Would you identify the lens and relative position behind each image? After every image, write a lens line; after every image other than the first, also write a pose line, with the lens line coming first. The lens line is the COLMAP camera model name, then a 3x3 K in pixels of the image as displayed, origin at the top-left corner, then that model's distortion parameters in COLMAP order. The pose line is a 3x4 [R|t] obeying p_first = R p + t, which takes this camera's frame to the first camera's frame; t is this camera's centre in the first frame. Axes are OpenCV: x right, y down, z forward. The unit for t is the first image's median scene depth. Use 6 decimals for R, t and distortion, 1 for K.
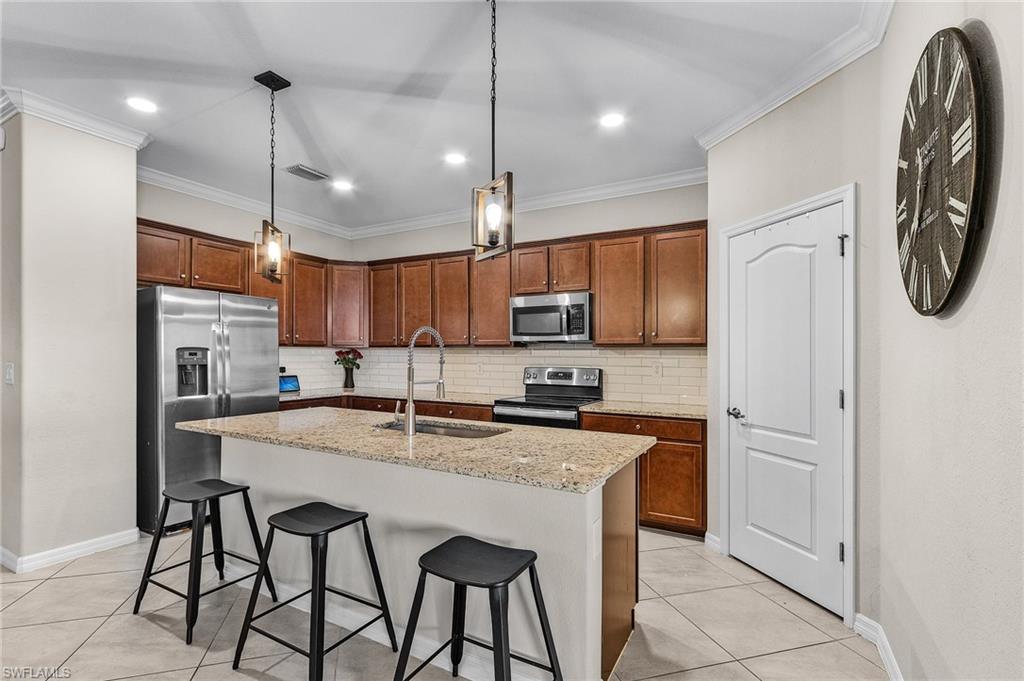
lens RADIAL K [[460.6, 0, 506.6], [0, 460.6, 354.2], [0, 0, 1]] dist [-0.002925, -0.000400]
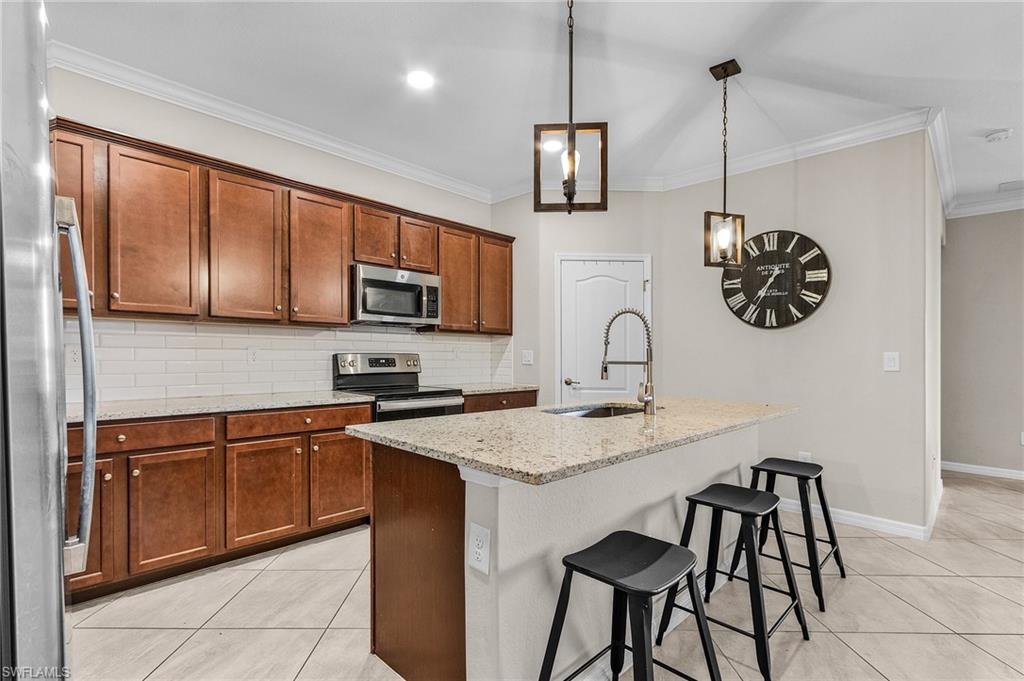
lens RADIAL K [[491.7, 0, 492.4], [0, 491.7, 351.6], [0, 0, 1]] dist [0.003100, 0.001313]
pose [[0.282257, -0.000556, 0.959339, -1.025564], [-0.013749, 0.999895, 0.004625, 0.026399], [-0.959240, -0.014495, 0.282219, 0.754629]]
